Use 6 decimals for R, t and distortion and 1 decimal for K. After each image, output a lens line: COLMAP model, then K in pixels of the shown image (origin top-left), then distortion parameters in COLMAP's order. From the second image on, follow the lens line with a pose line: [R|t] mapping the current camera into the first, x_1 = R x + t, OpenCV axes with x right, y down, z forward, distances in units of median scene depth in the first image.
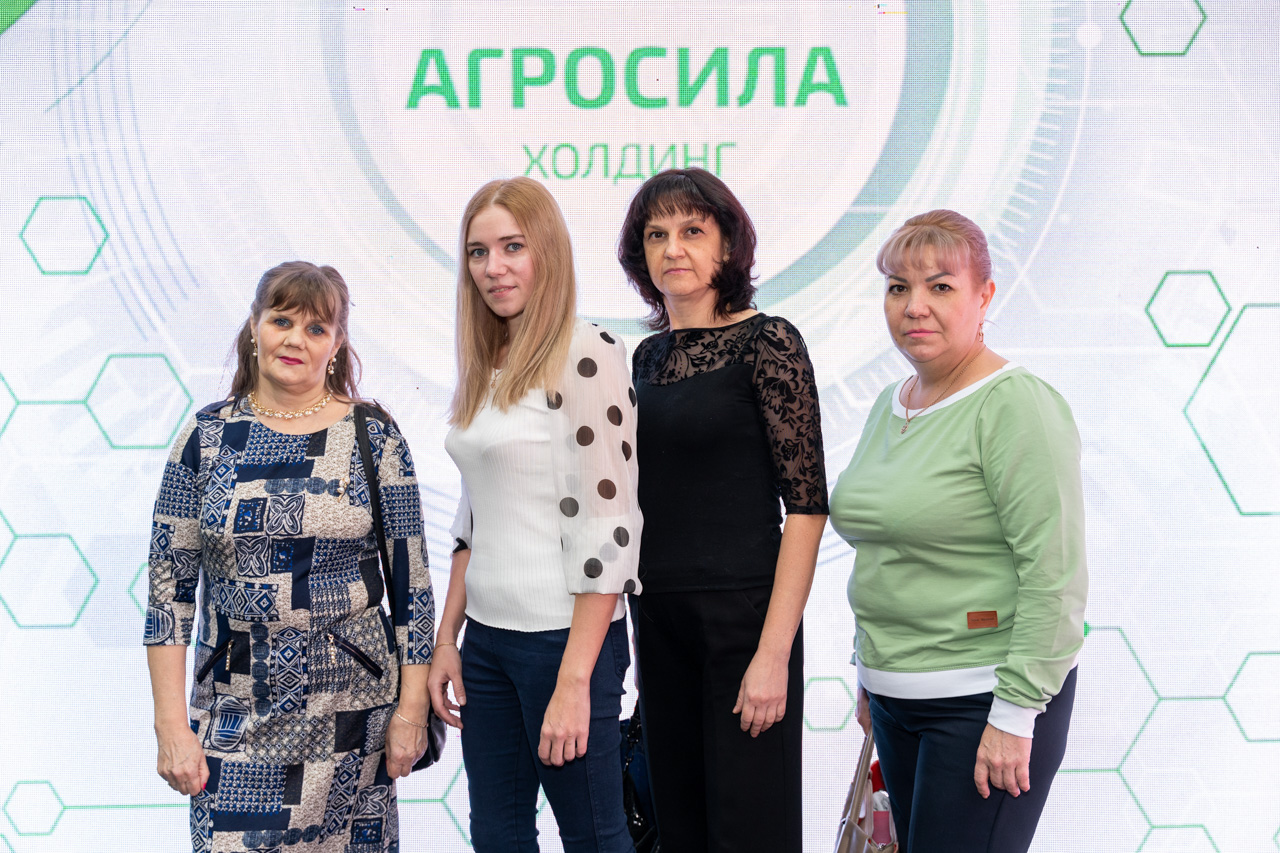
lens RADIAL K [[1643.9, 0, 599.5], [0, 1643.9, 462.5], [0, 0, 1]] dist [0.012087, -0.039454]
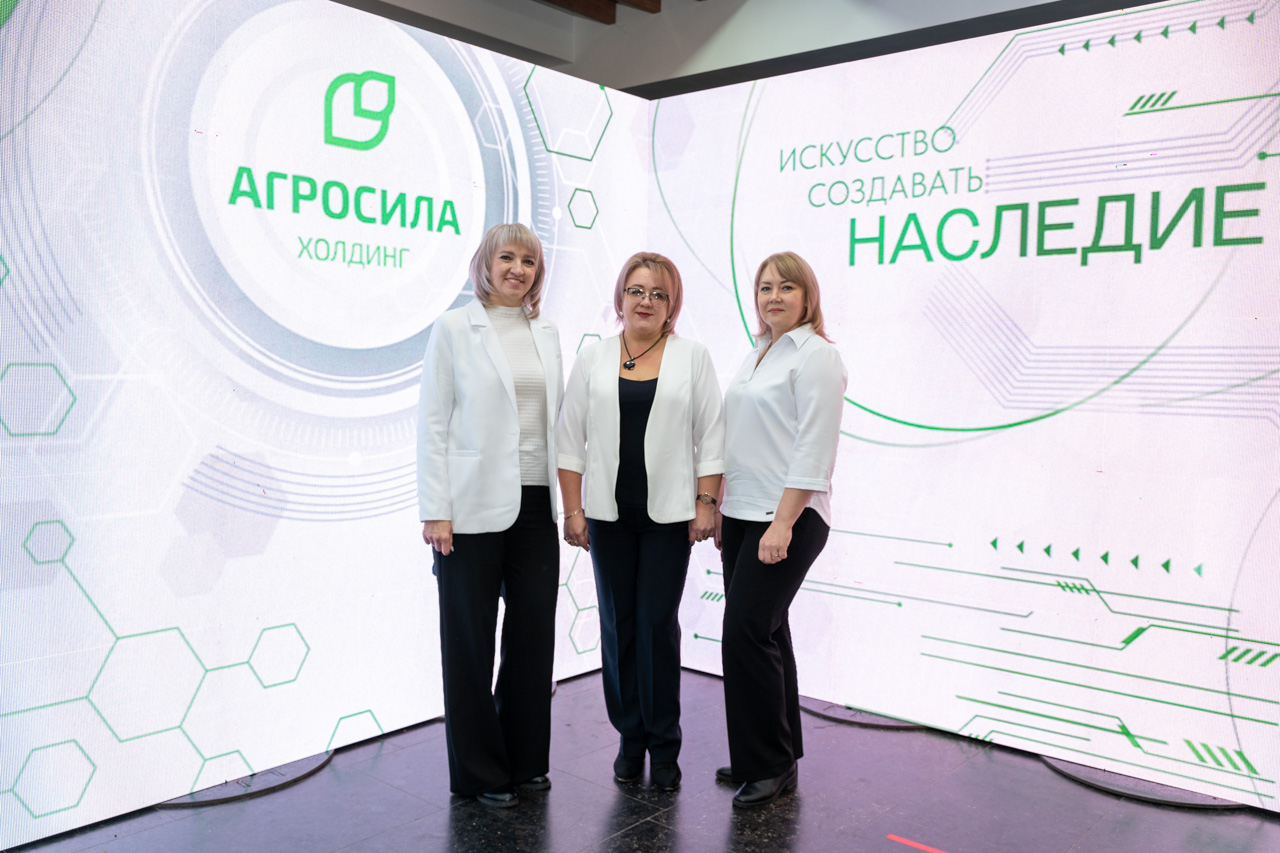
lens RADIAL K [[1055.5, 0, 657.8], [0, 1055.5, 435.0], [0, 0, 1]] dist [0.002584, -0.009490]
pose [[0.666904, -0.026734, 0.744664, -0.575859], [0.027434, 0.999560, 0.011316, -0.004710], [-0.744639, 0.012882, 0.667343, 0.068981]]
